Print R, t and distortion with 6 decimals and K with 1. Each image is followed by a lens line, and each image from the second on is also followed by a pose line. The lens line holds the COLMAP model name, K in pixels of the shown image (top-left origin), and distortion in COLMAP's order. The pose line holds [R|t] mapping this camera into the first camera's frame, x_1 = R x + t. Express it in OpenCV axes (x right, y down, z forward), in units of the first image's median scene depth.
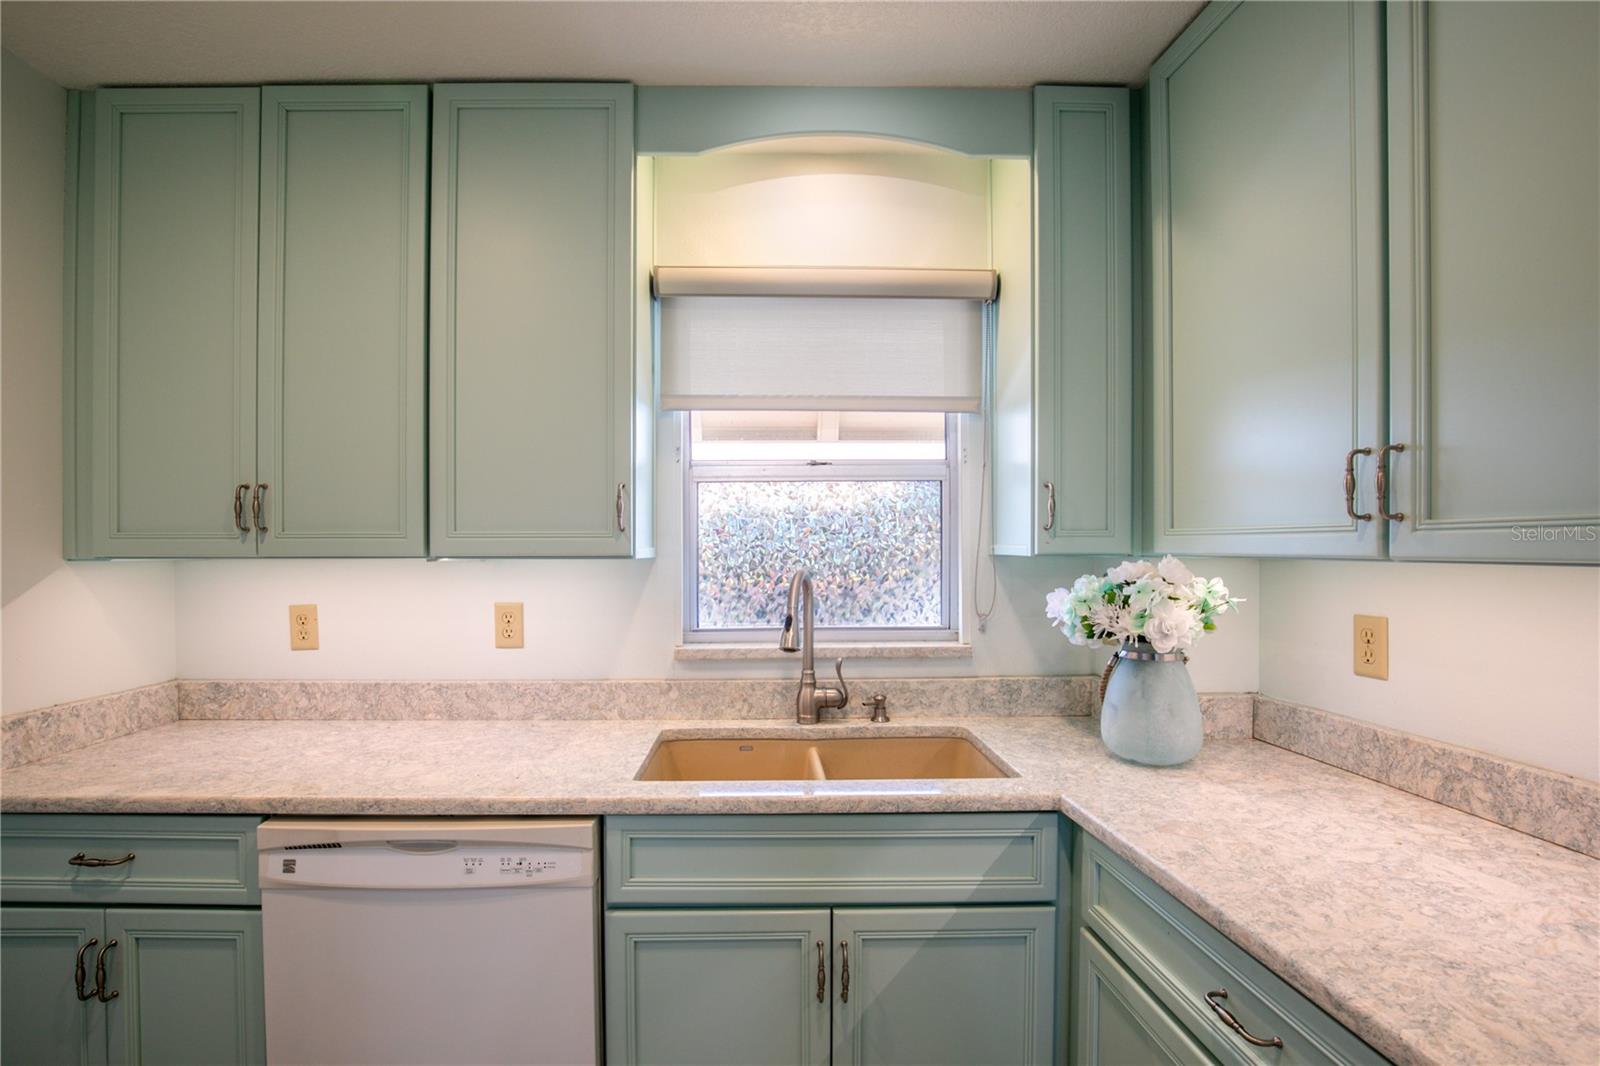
lens RADIAL K [[737.5, 0, 788.9], [0, 737.5, 544.1], [0, 0, 1]] dist [-0.038120, 0.007589]
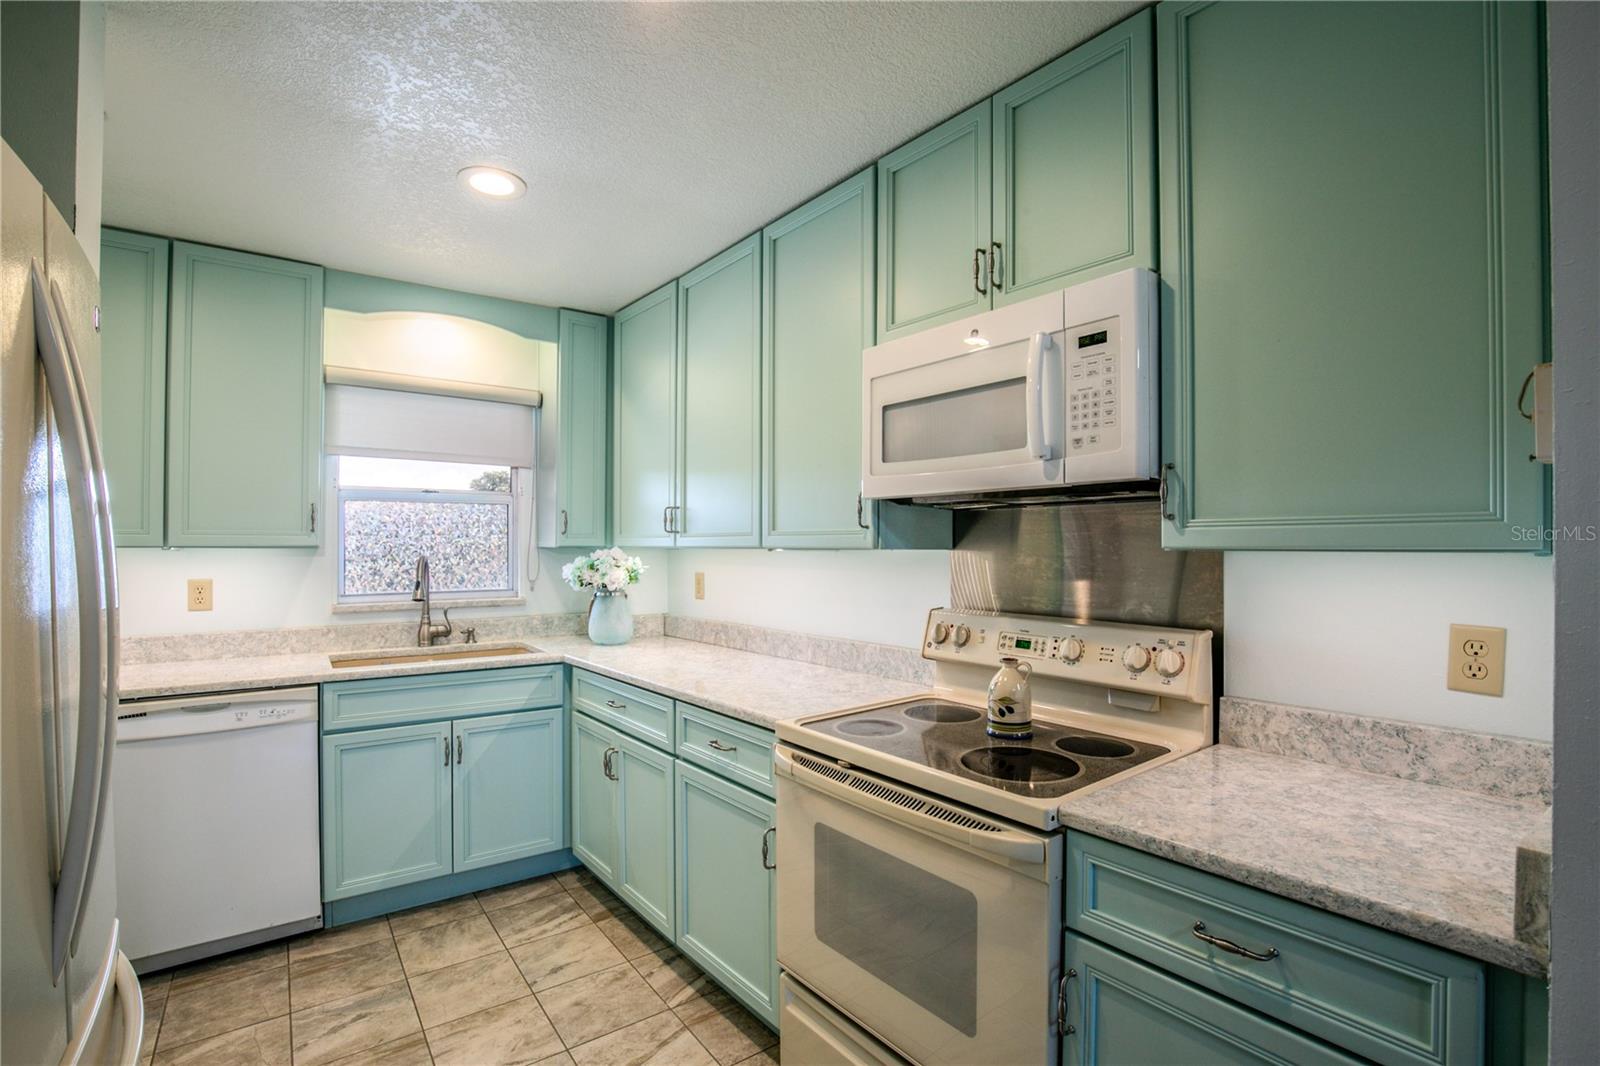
lens RADIAL K [[737.5, 0, 788.9], [0, 737.5, 544.1], [0, 0, 1]] dist [-0.038120, 0.007589]
pose [[0.841453, 0.005630, 0.540301, -0.205739], [-0.005253, 0.999984, -0.002238, 0.008240], [-0.540305, -0.000955, 0.841469, -0.986093]]
